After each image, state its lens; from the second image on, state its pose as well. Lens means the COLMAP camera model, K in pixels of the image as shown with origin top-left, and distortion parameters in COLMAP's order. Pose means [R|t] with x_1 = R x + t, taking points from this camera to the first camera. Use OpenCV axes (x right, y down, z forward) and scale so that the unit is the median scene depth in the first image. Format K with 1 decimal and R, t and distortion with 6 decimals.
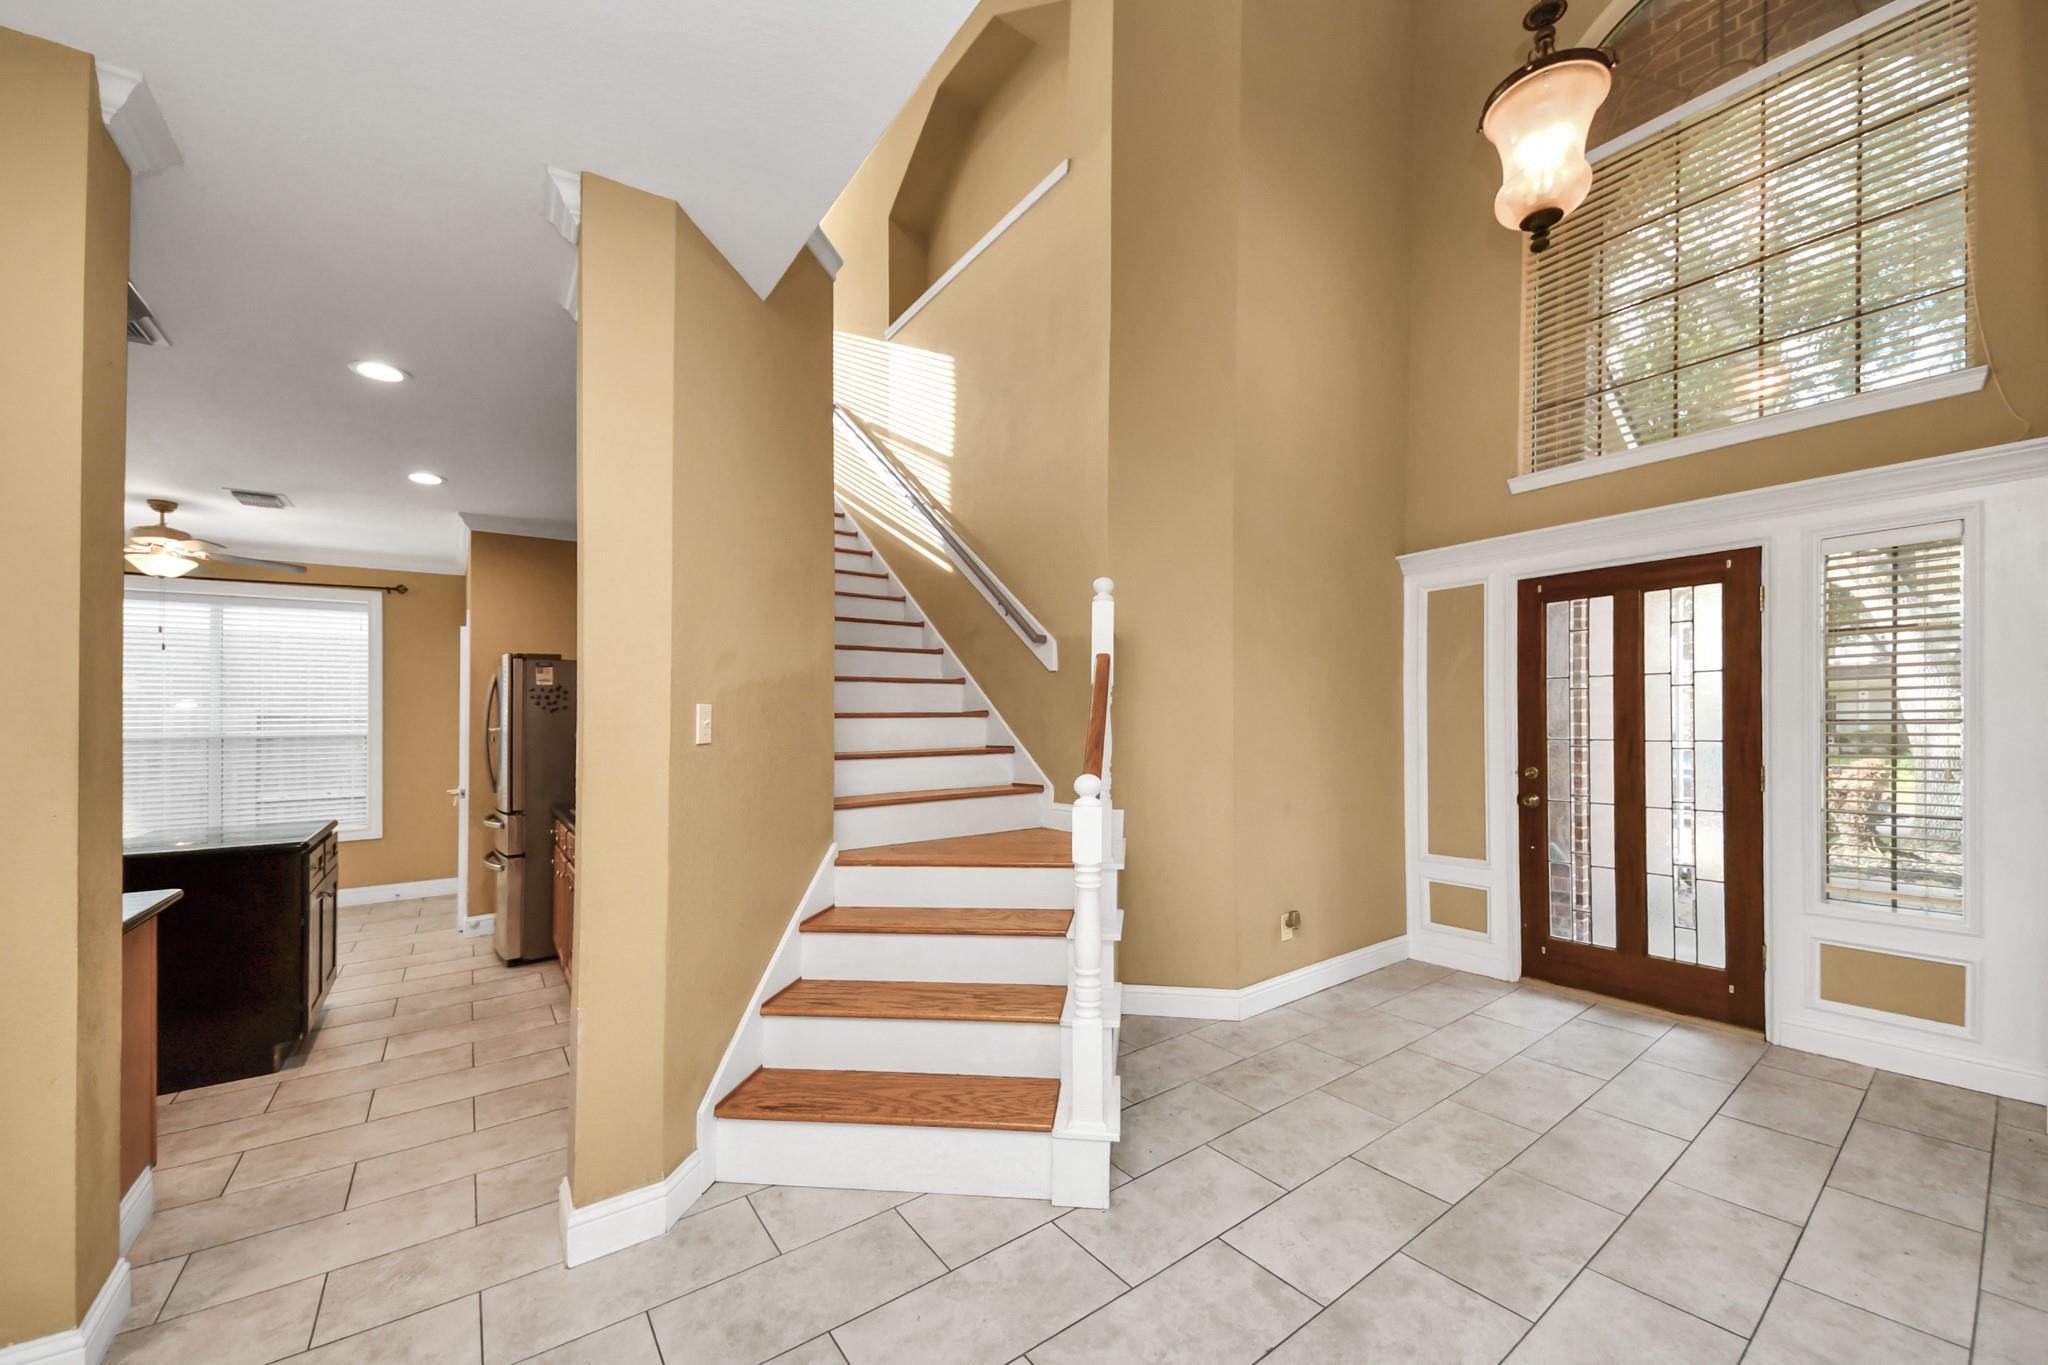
lens RADIAL K [[754.3, 0, 1010.2], [0, 754.3, 684.2], [0, 0, 1]] dist [-0.000777, -0.000141]
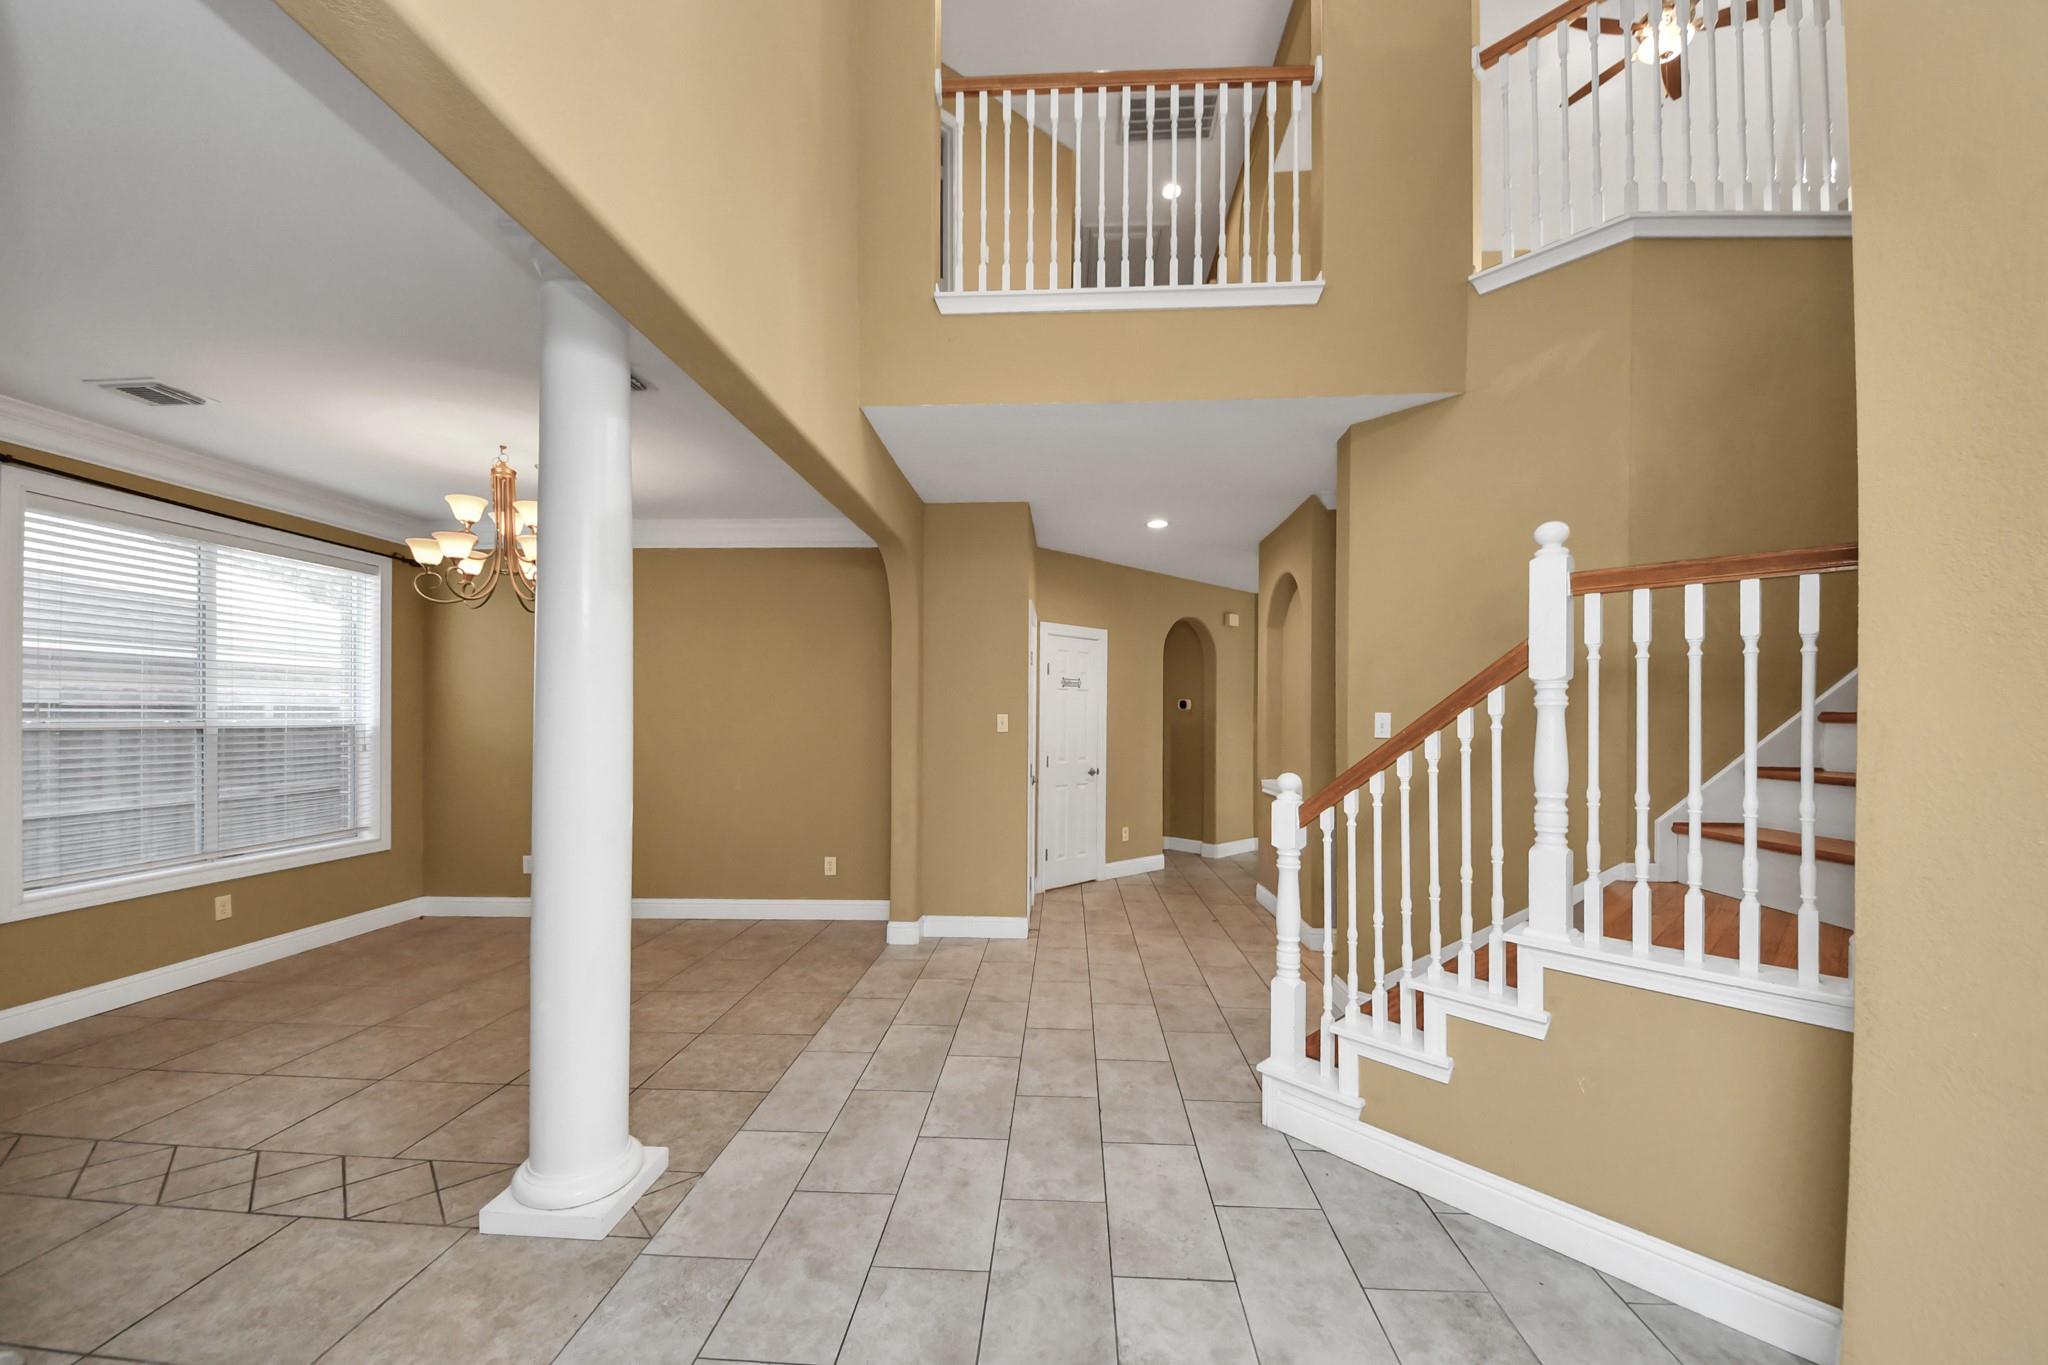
lens RADIAL K [[771.9, 0, 1030.1], [0, 771.9, 718.1], [0, 0, 1]] dist [-0.000713, -0.008603]
pose [[-0.626864, 0.010486, -0.779058, 0.865768], [0.044770, 0.998742, -0.022582, 0.026942], [0.777841, -0.049034, -0.626545, 0.977590]]
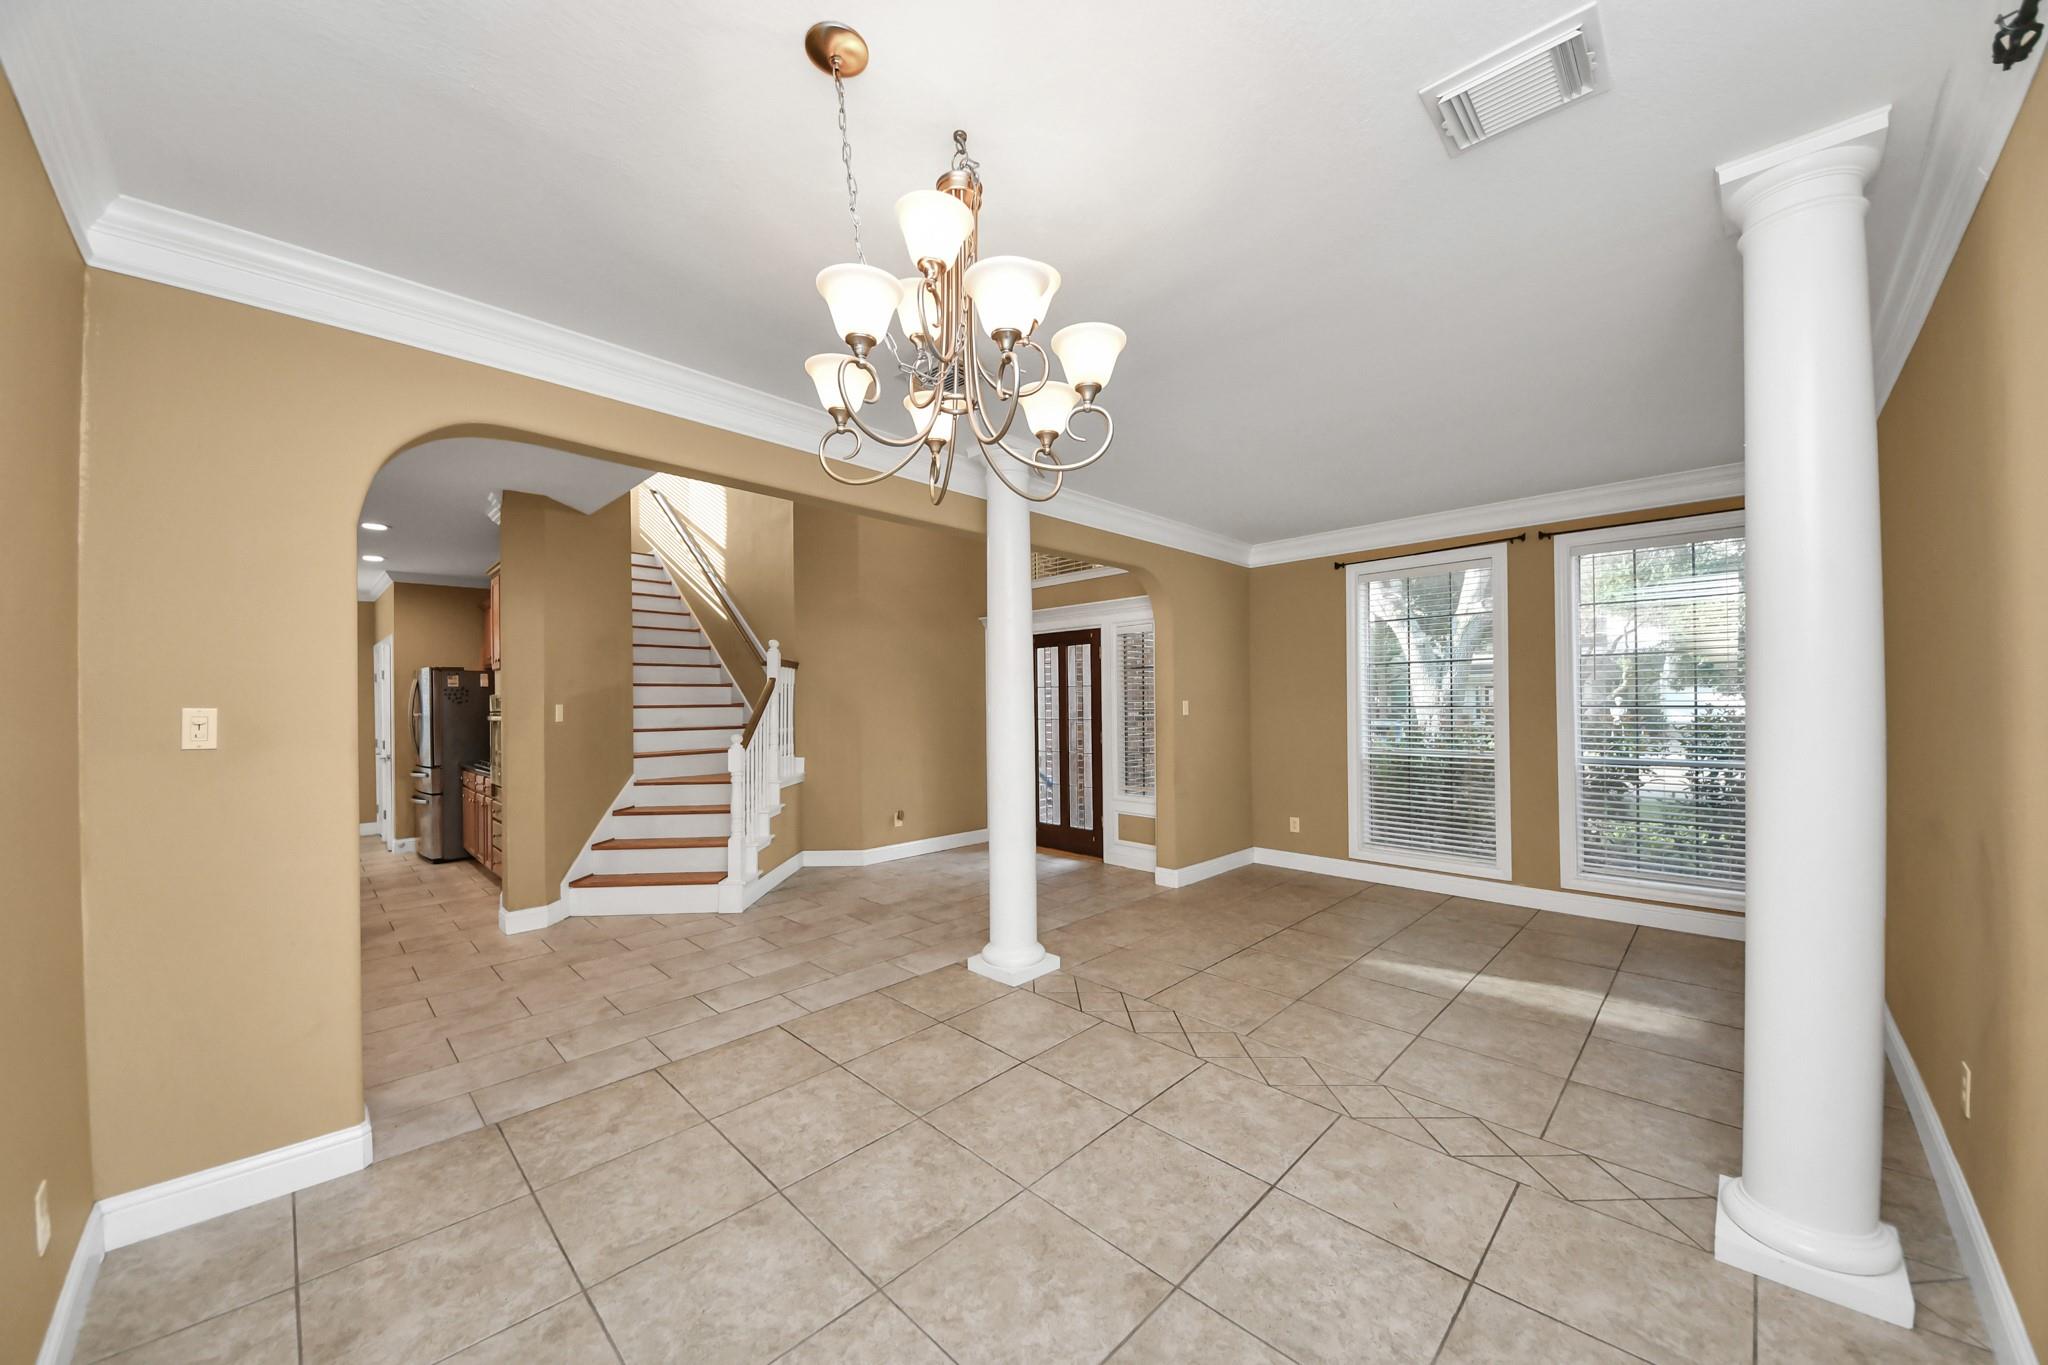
lens RADIAL K [[737.3, 0, 1015.6], [0, 737.3, 699.6], [0, 0, 1]] dist [-0.015704, -0.000292]
pose [[0.986895, 0.001432, 0.161359, 0.398580], [-0.009283, 0.998809, 0.047908, -0.075204], [-0.161098, -0.048778, 0.985732, -0.936288]]
